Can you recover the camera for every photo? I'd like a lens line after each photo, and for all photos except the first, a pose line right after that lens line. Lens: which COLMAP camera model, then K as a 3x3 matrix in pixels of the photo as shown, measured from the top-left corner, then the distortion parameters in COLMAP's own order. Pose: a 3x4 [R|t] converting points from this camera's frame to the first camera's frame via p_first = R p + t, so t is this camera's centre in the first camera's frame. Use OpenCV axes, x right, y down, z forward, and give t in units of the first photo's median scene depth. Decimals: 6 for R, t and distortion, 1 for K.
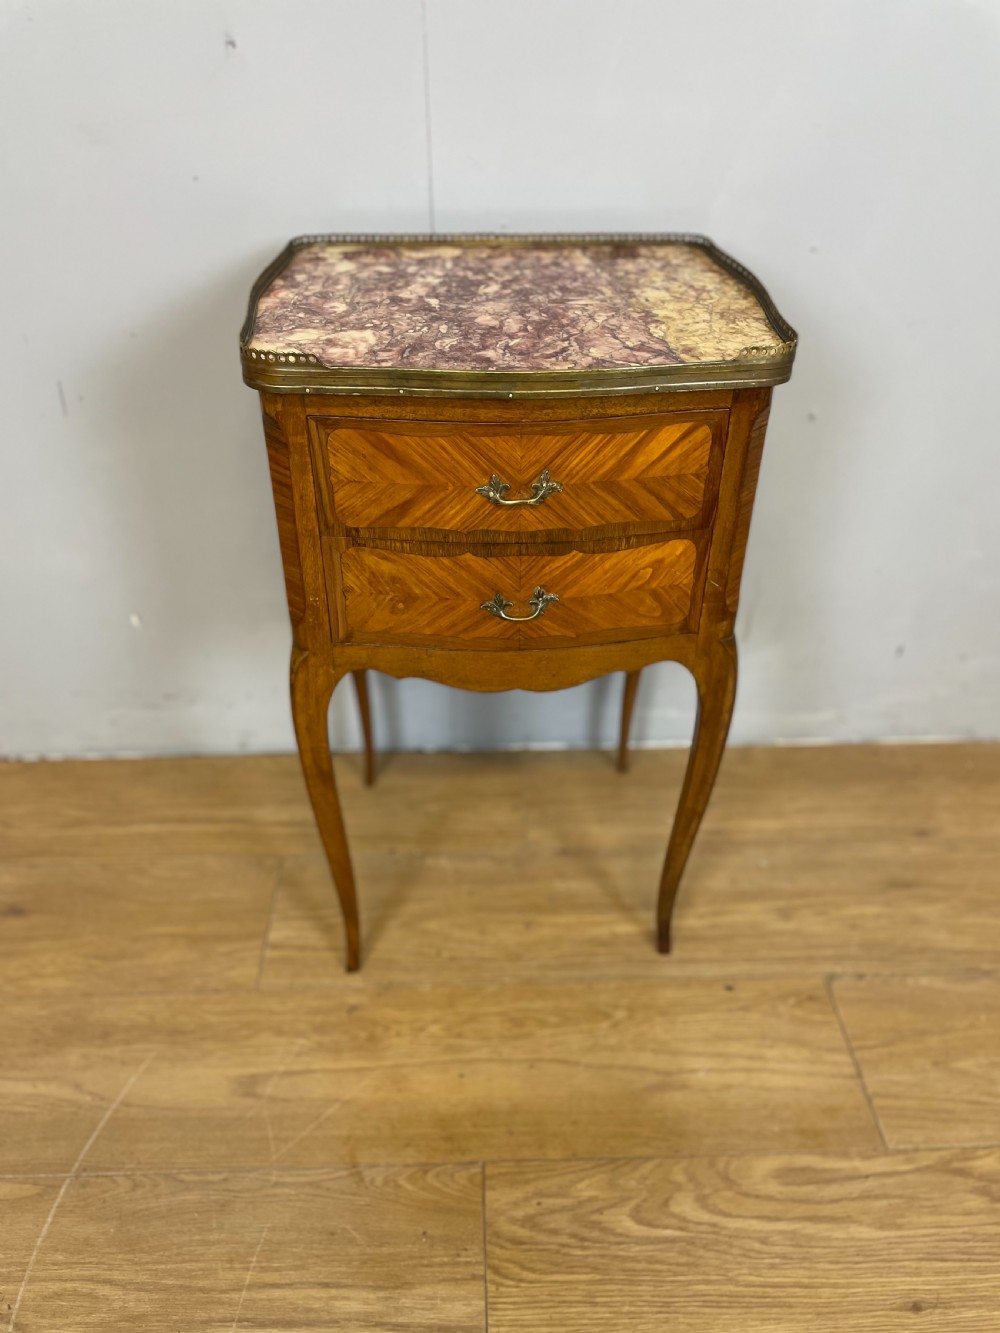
lens RADIAL K [[1035.8, 0, 510.3], [0, 1035.8, 616.2], [0, 0, 1]] dist [0.084547, -0.110775]
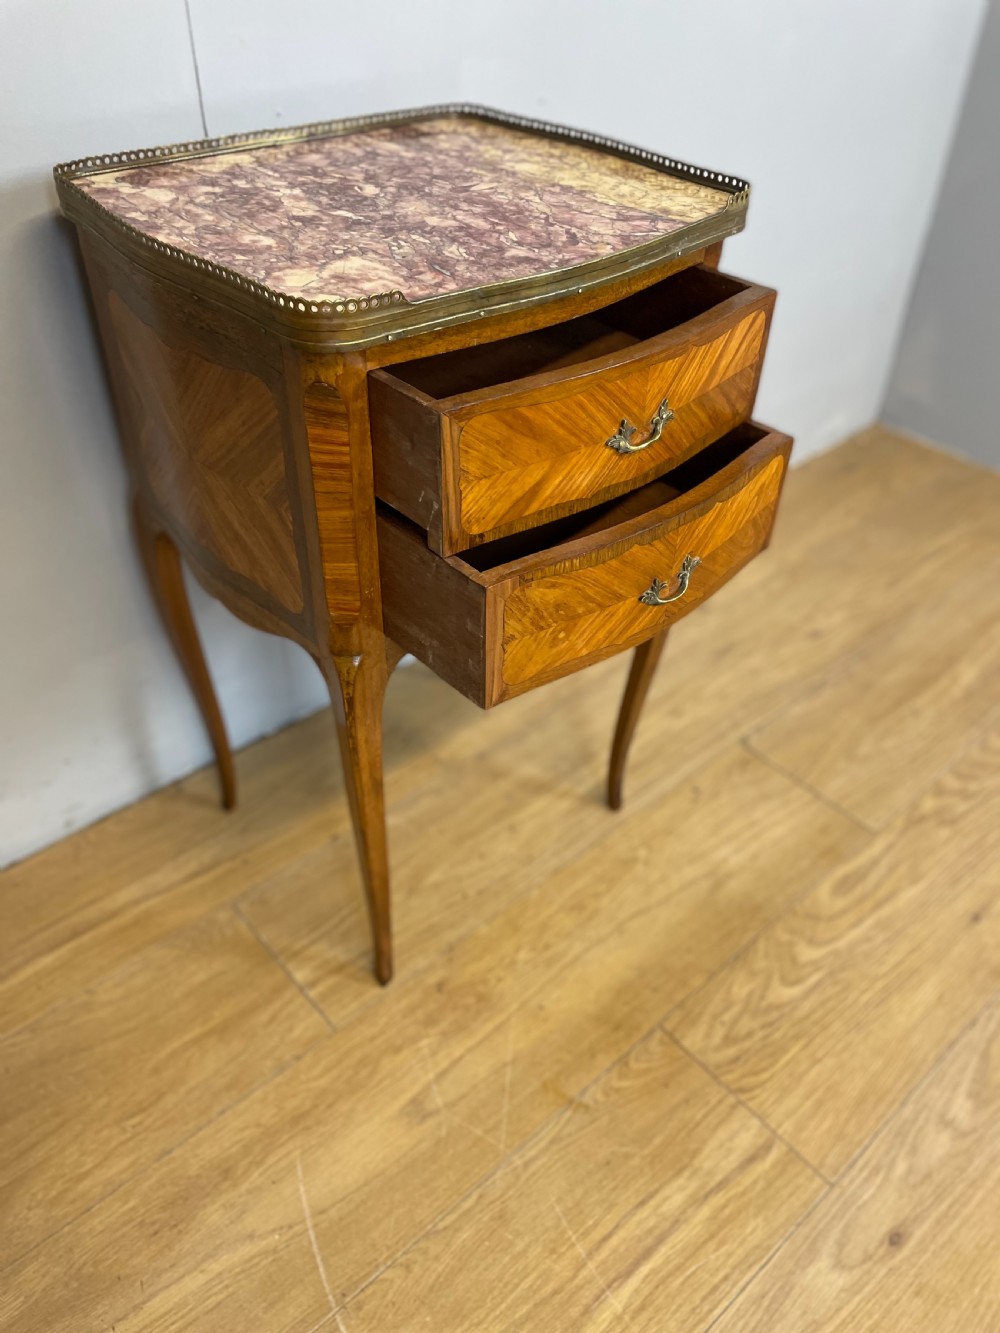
lens RADIAL K [[990.9, 0, 512.5], [0, 990.9, 632.6], [0, 0, 1]] dist [0.037337, -0.047866]
pose [[0.778574, -0.383388, 0.496825, -0.528928], [0.316356, 0.923513, 0.216892, -0.125043], [-0.541979, -0.011693, 0.840311, 0.250375]]
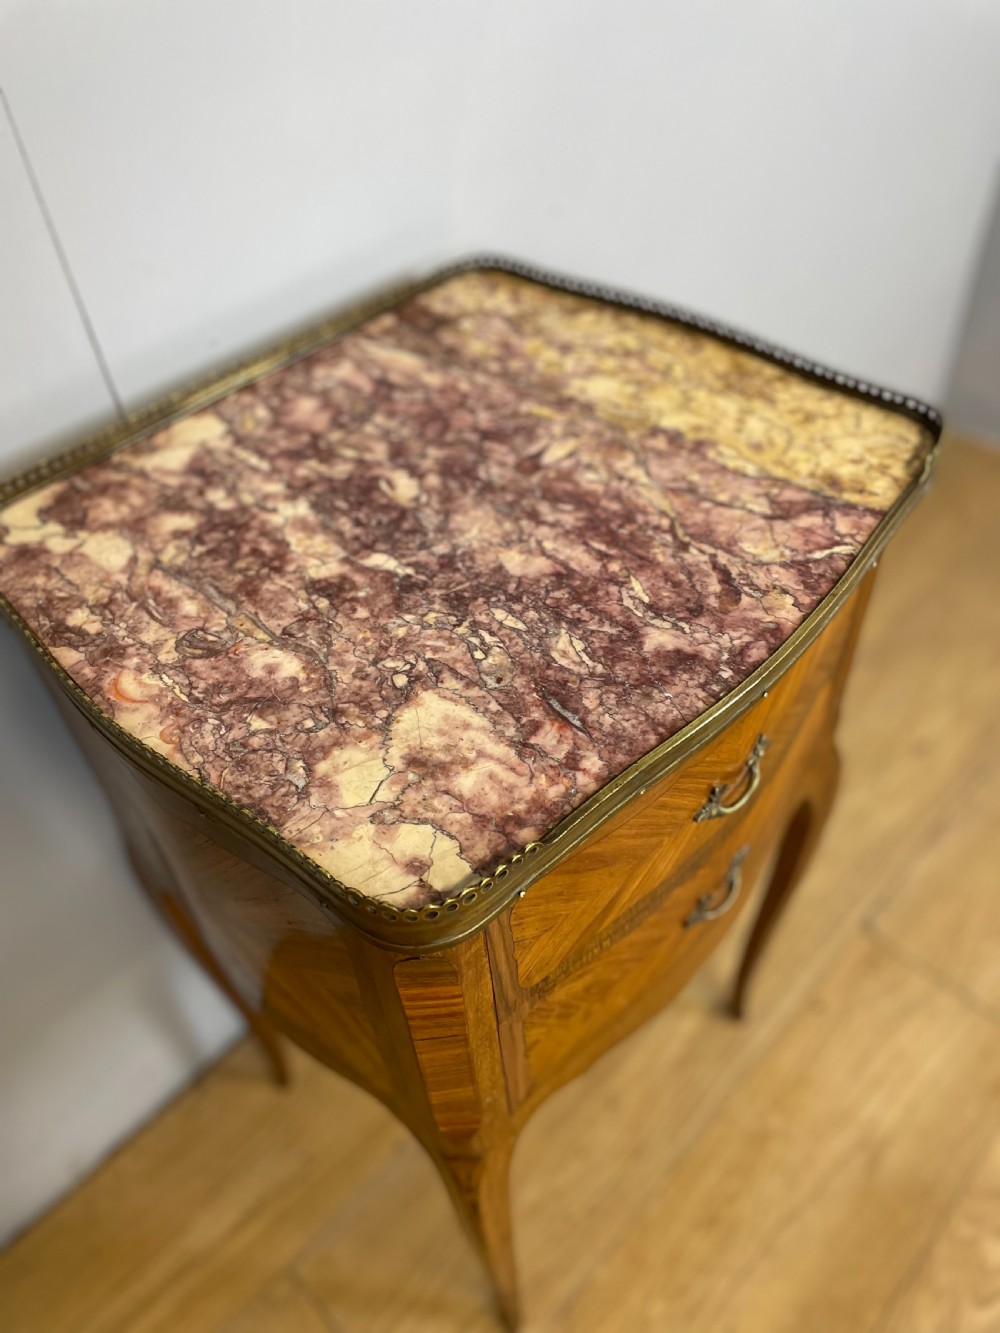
lens RADIAL K [[1035.8, 0, 509.1], [0, 1035.8, 621.9], [0, 0, 1]] dist [0.084547, -0.110775]
pose [[0.715010, -0.517087, 0.470512, -0.332939], [0.426258, 0.855887, 0.292850, -0.435865], [-0.554134, -0.008832, 0.832380, 0.497434]]
